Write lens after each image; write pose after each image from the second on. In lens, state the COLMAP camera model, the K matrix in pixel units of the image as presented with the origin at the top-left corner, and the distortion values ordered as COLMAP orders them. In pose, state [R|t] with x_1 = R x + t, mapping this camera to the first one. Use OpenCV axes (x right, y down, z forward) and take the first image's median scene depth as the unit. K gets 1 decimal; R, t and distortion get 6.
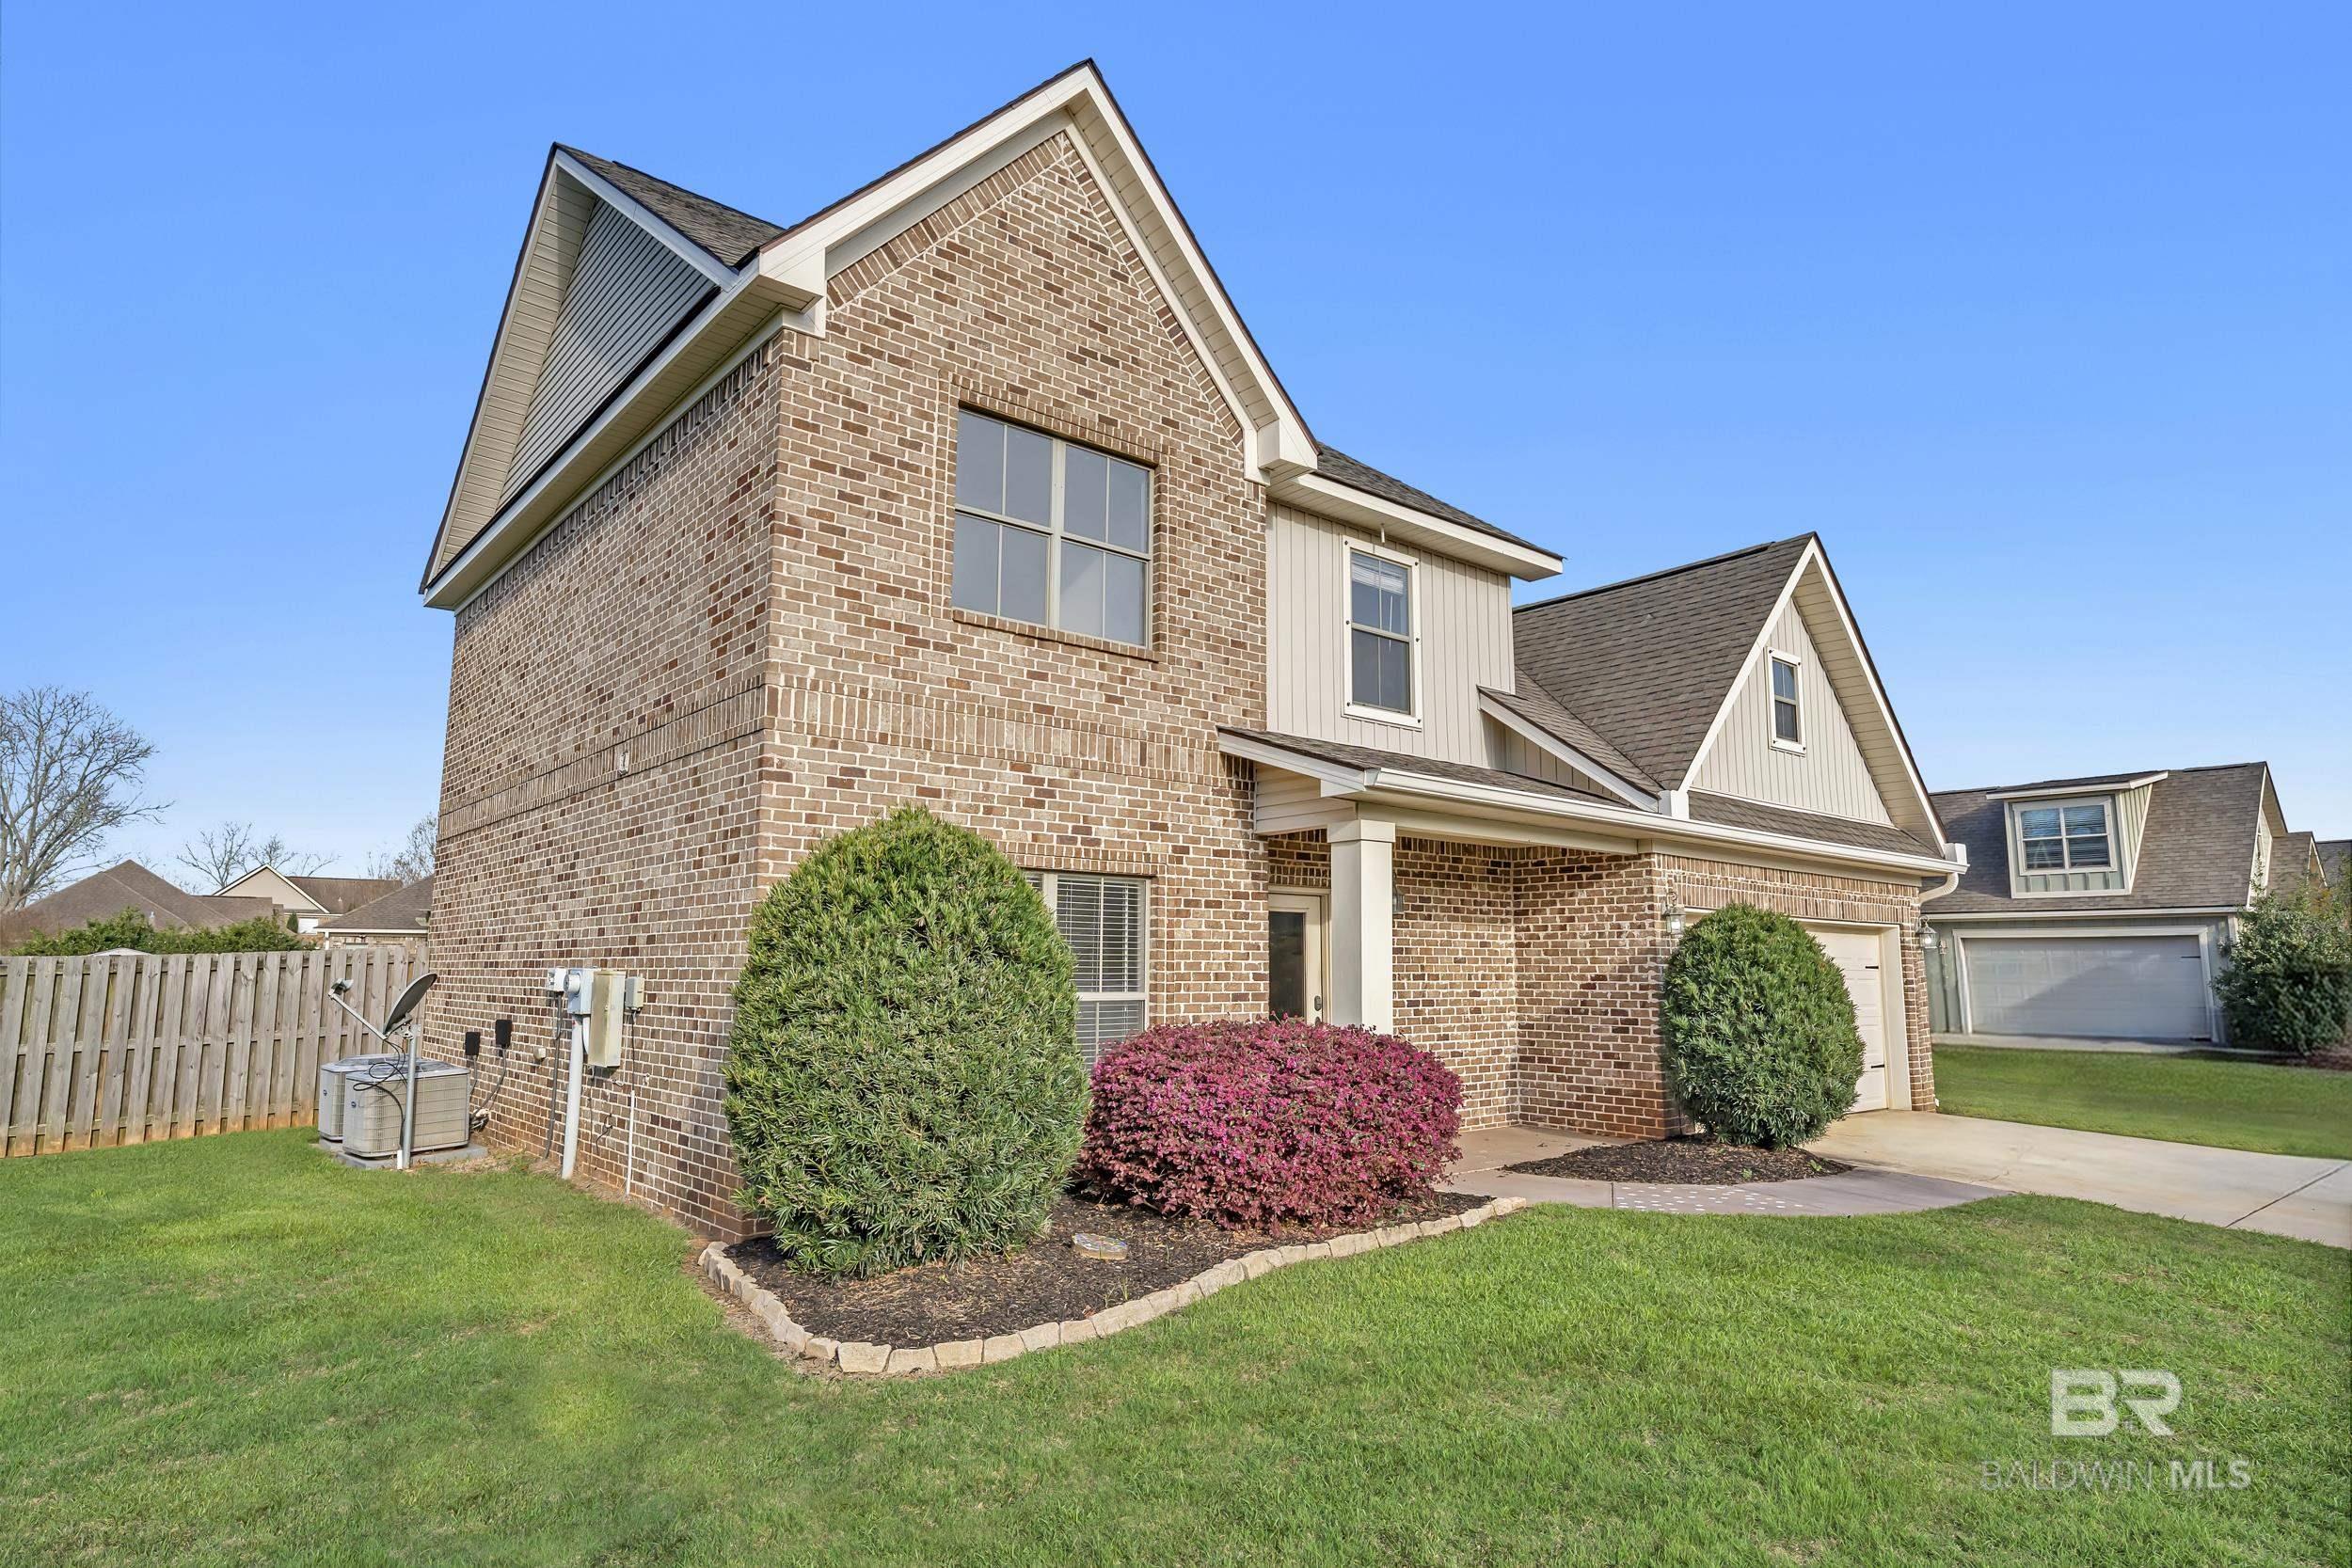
lens RADIAL K [[1283.5, 0, 1175.8], [0, 1283.5, 789.7], [0, 0, 1]] dist [-0.005294, -0.001883]
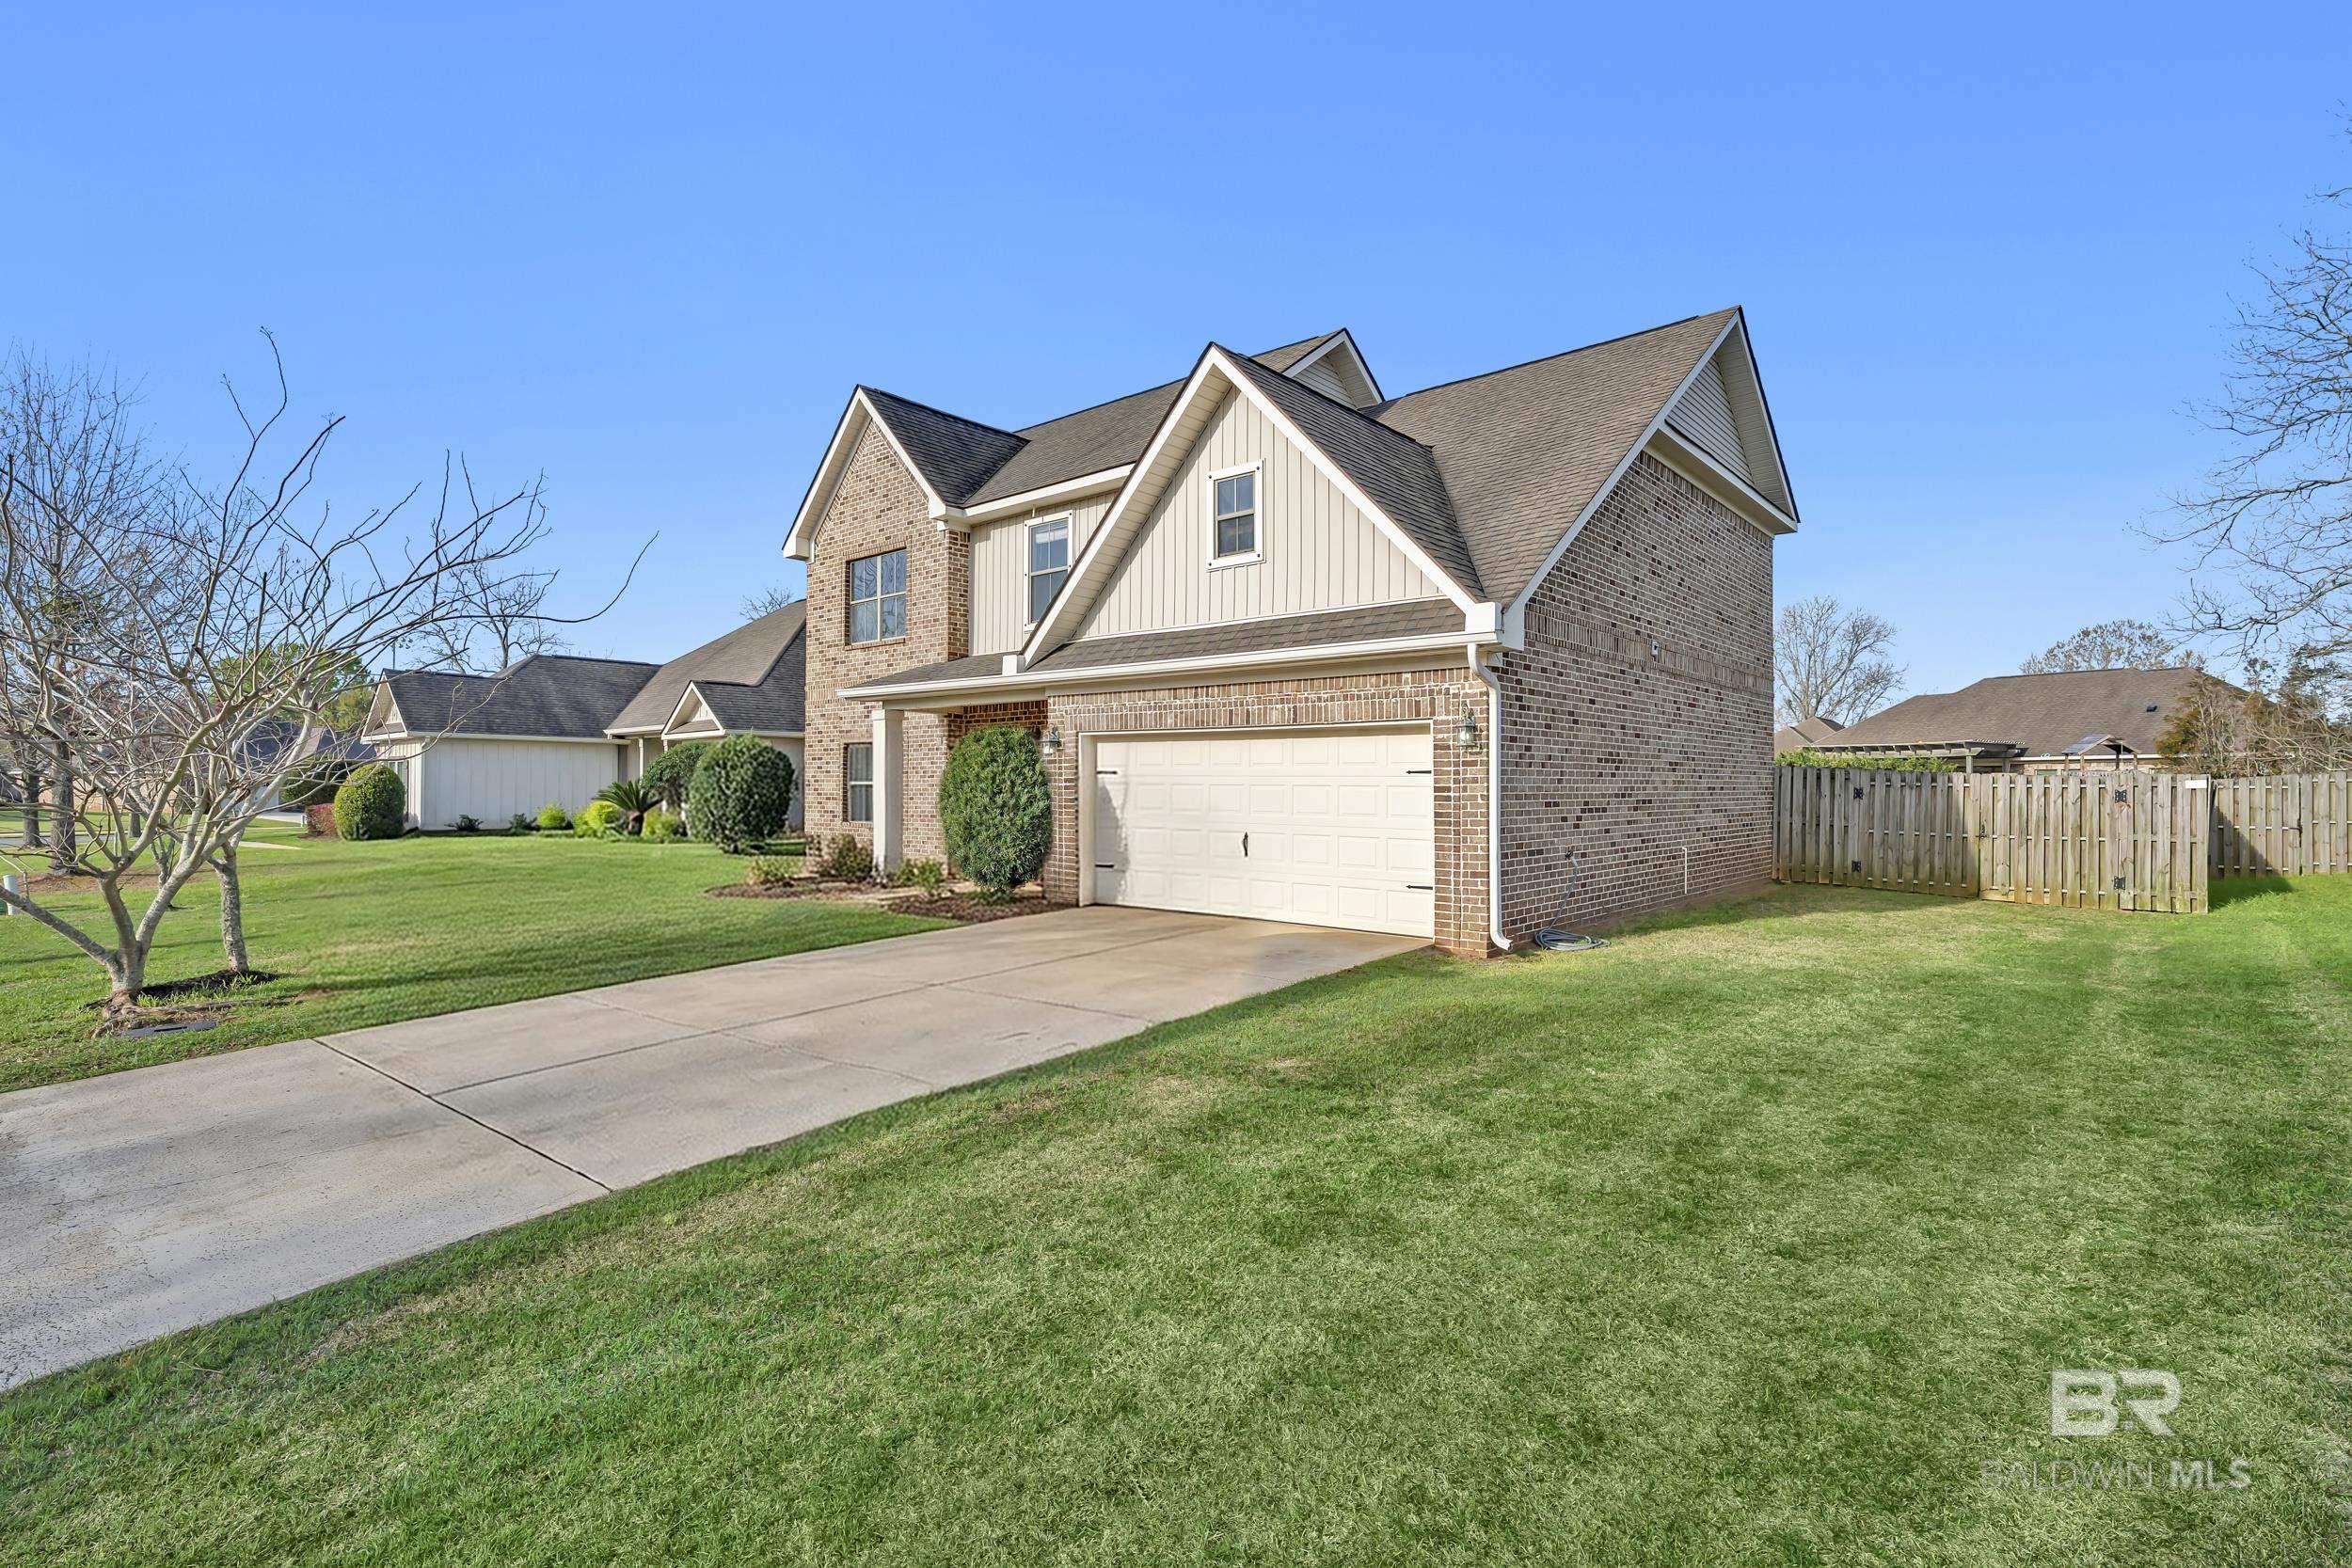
lens RADIAL K [[1072.0, 0, 1178.3], [0, 1072.0, 785.9], [0, 0, 1]] dist [0.003307, 0.000723]
pose [[0.140917, -0.003302, -0.990016, 1.454761], [0.130907, 0.991276, 0.015326, 0.133325], [0.981329, -0.131760, 0.140120, 0.934252]]
